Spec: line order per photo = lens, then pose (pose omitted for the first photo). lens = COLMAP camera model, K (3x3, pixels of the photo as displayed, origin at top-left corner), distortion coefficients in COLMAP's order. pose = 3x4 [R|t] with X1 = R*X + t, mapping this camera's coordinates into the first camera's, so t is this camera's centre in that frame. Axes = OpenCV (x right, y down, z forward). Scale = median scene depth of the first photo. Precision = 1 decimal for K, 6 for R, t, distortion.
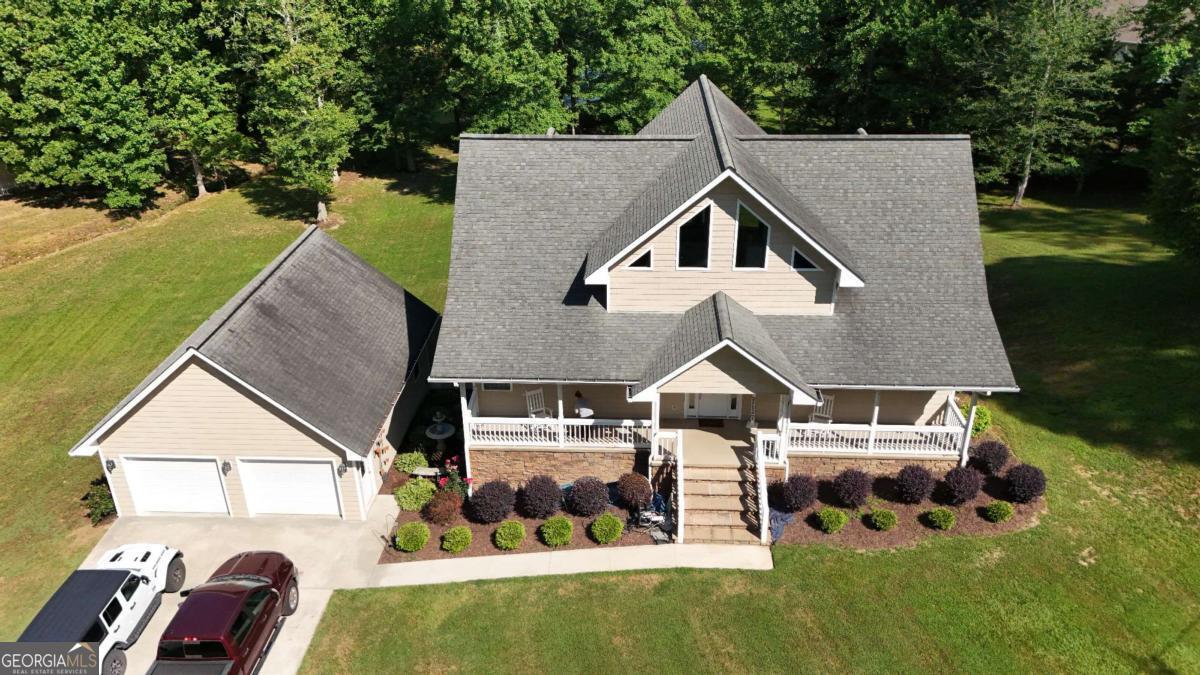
lens RADIAL K [[867.2, 0, 600.1], [0, 867.2, 344.4], [0, 0, 1]] dist [0.065367, -0.070963]
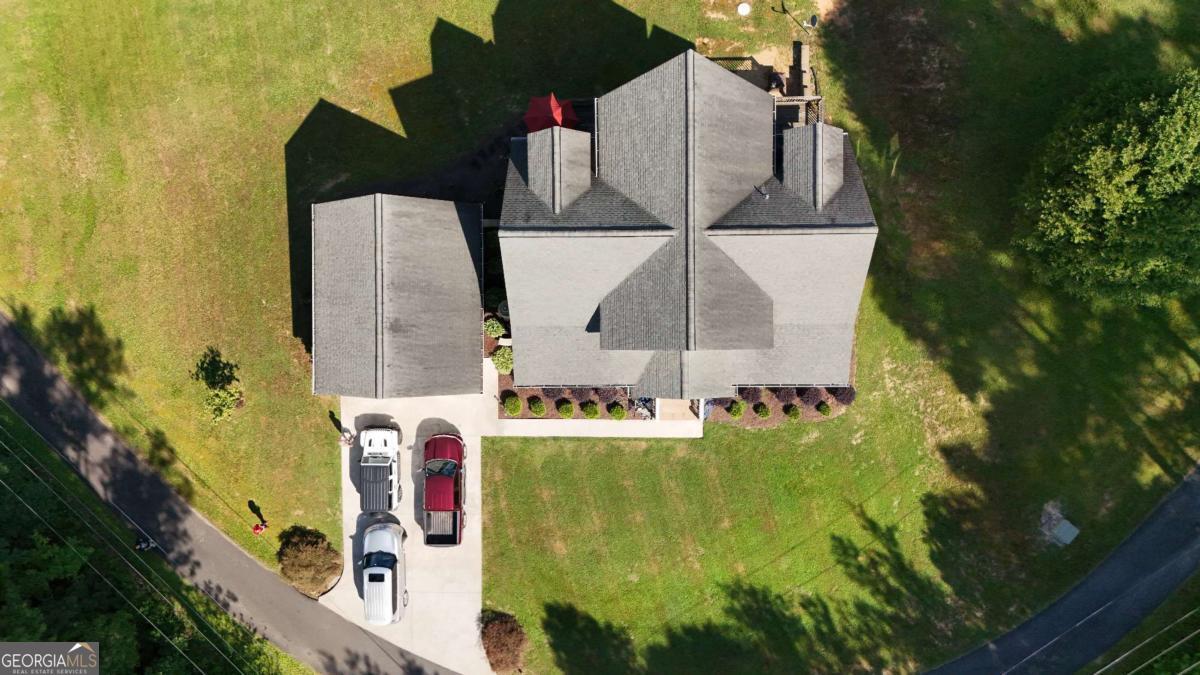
lens RADIAL K [[867.2, 0, 600.1], [0, 867.2, 344.4], [0, 0, 1]] dist [0.065367, -0.070963]
pose [[0.998437, -0.051078, -0.022686, 0.019597], [0.043943, 0.466612, 0.883370, -1.581986], [-0.034535, -0.882986, 0.468127, 0.262990]]
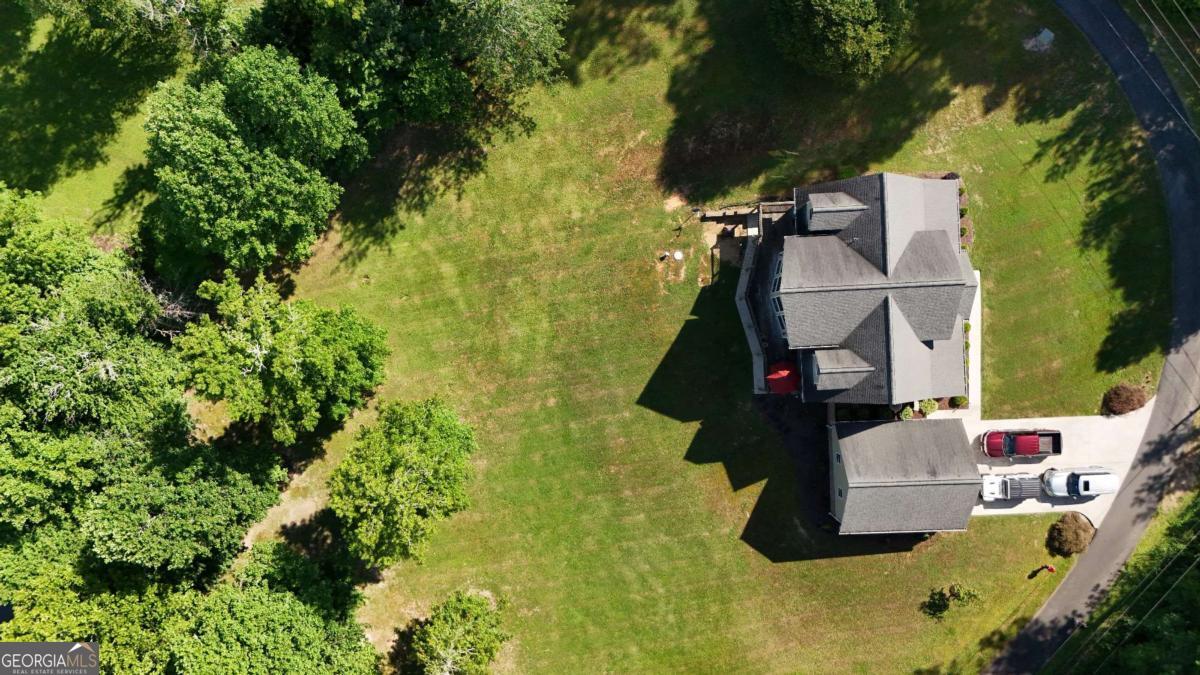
lens RADIAL K [[867.2, 0, 600.1], [0, 867.2, 344.4], [0, 0, 1]] dist [0.065367, -0.070963]
pose [[-0.089540, -0.995979, -0.003015, 0.070795], [0.491580, -0.046826, 0.869573, -2.950075], [-0.866217, 0.076379, 0.493796, 0.657617]]
